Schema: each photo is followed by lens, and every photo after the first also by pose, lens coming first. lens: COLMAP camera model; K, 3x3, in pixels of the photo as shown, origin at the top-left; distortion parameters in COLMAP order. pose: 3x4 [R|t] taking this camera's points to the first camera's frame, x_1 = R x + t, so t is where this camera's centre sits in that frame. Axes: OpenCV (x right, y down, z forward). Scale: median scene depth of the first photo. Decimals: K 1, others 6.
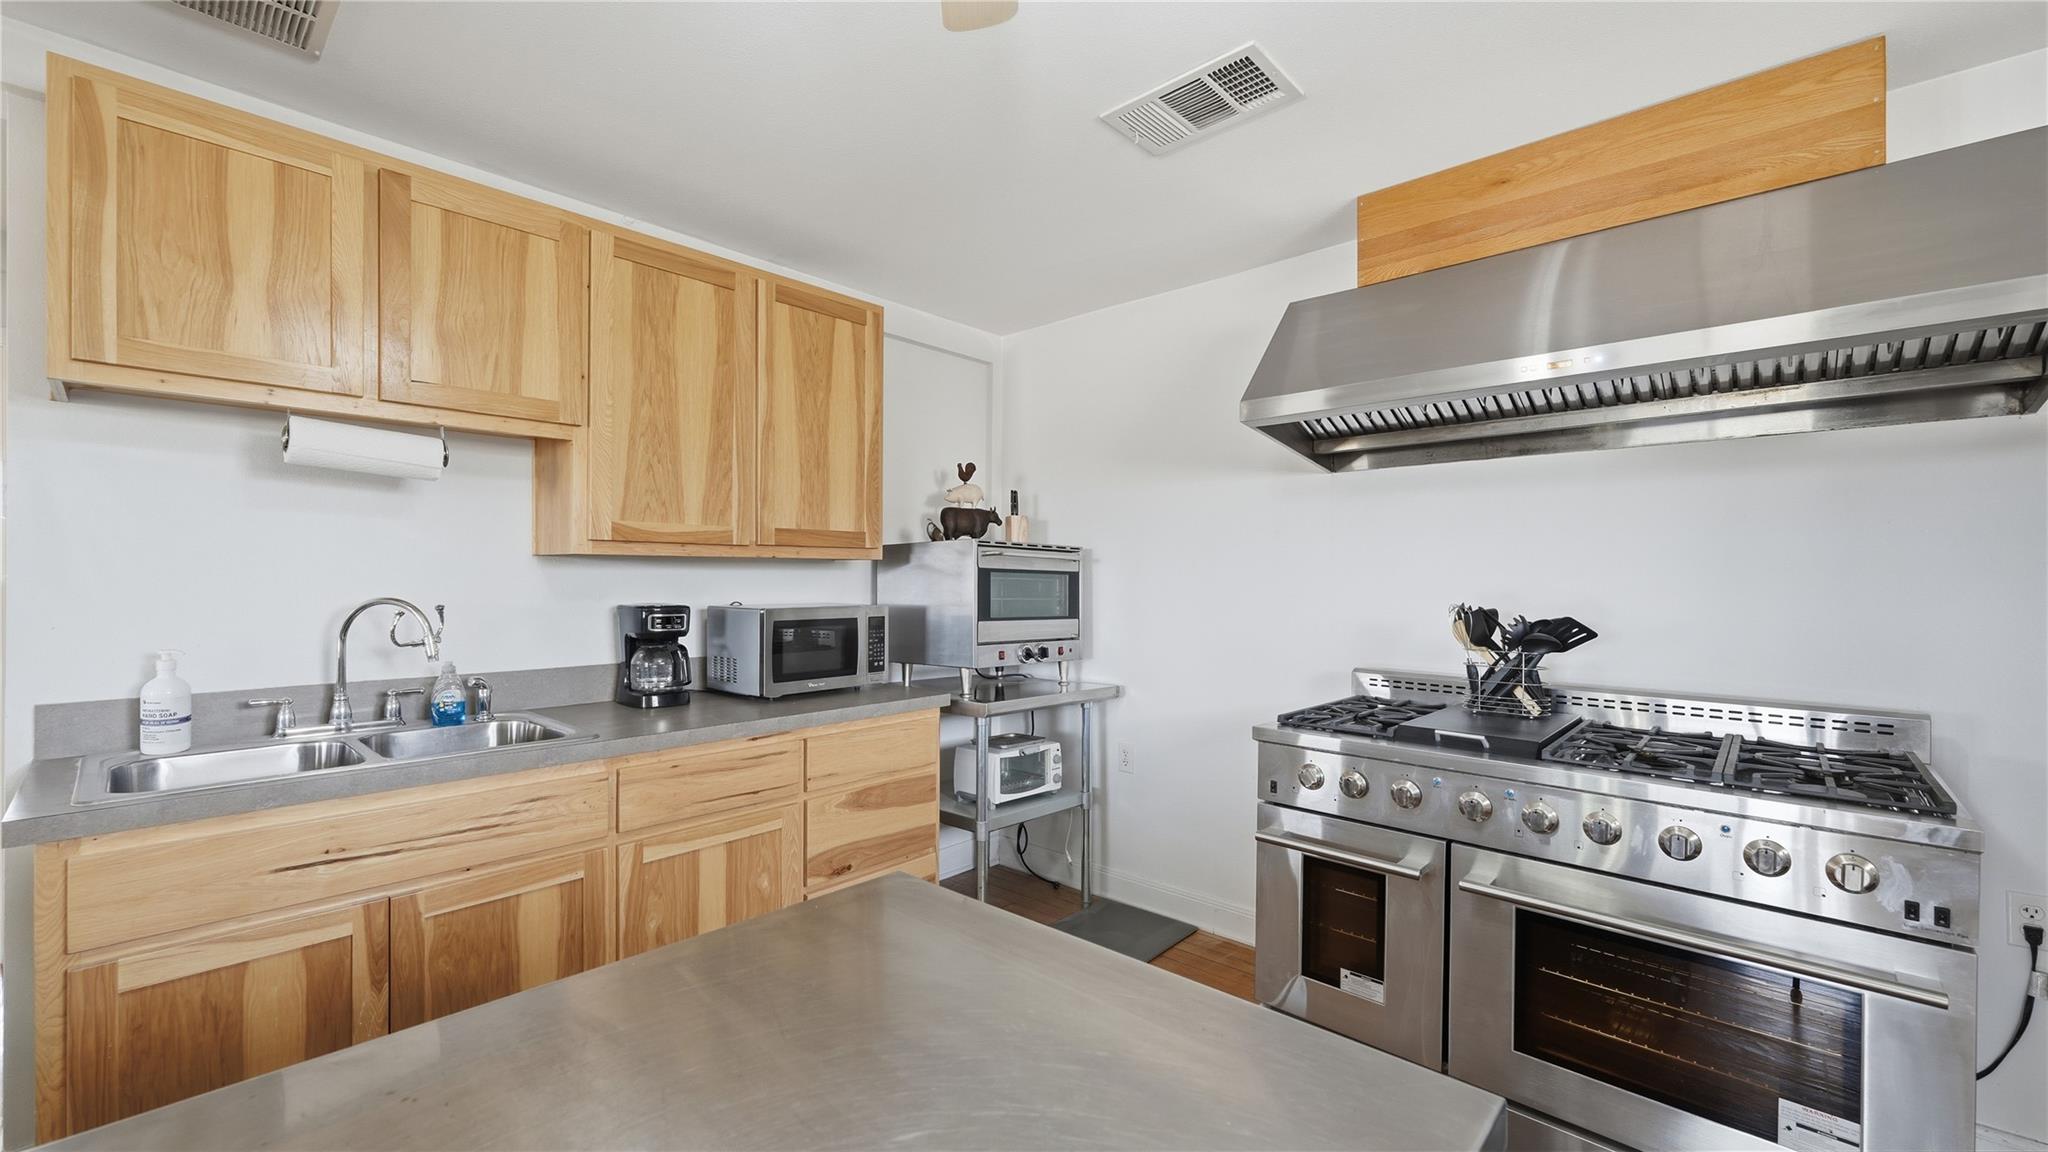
lens RADIAL K [[834.5, 0, 1021.8], [0, 834.5, 578.0], [0, 0, 1]] dist [-0.001694, 0.000492]
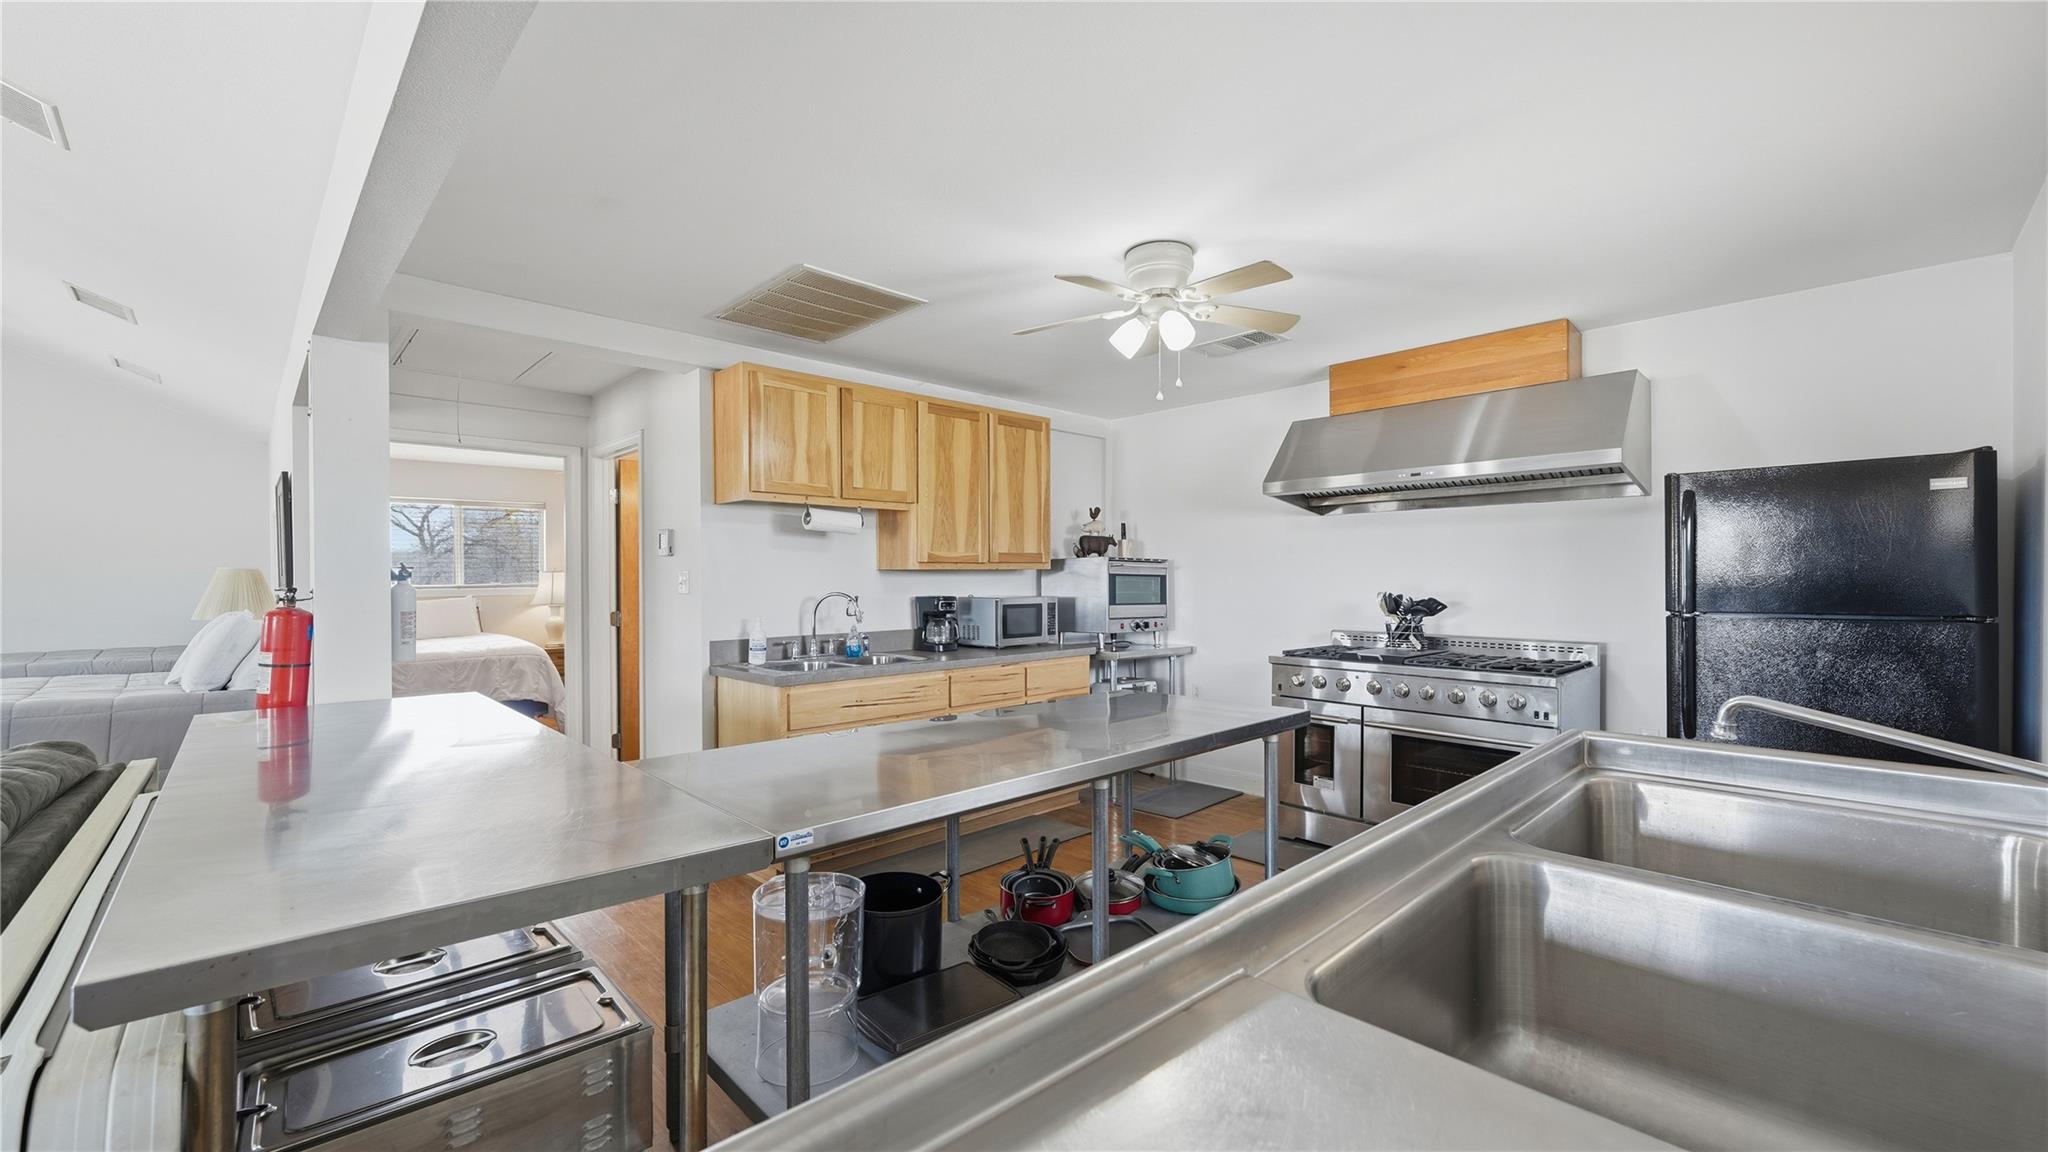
lens RADIAL K [[834.5, 0, 1023.2], [0, 834.5, 583.4], [0, 0, 1]] dist [-0.001694, 0.000492]
pose [[0.998154, -0.008298, -0.060169, -0.143112], [0.008741, 0.999937, 0.007101, -0.006830], [0.060107, -0.007614, 0.998163, -0.792900]]
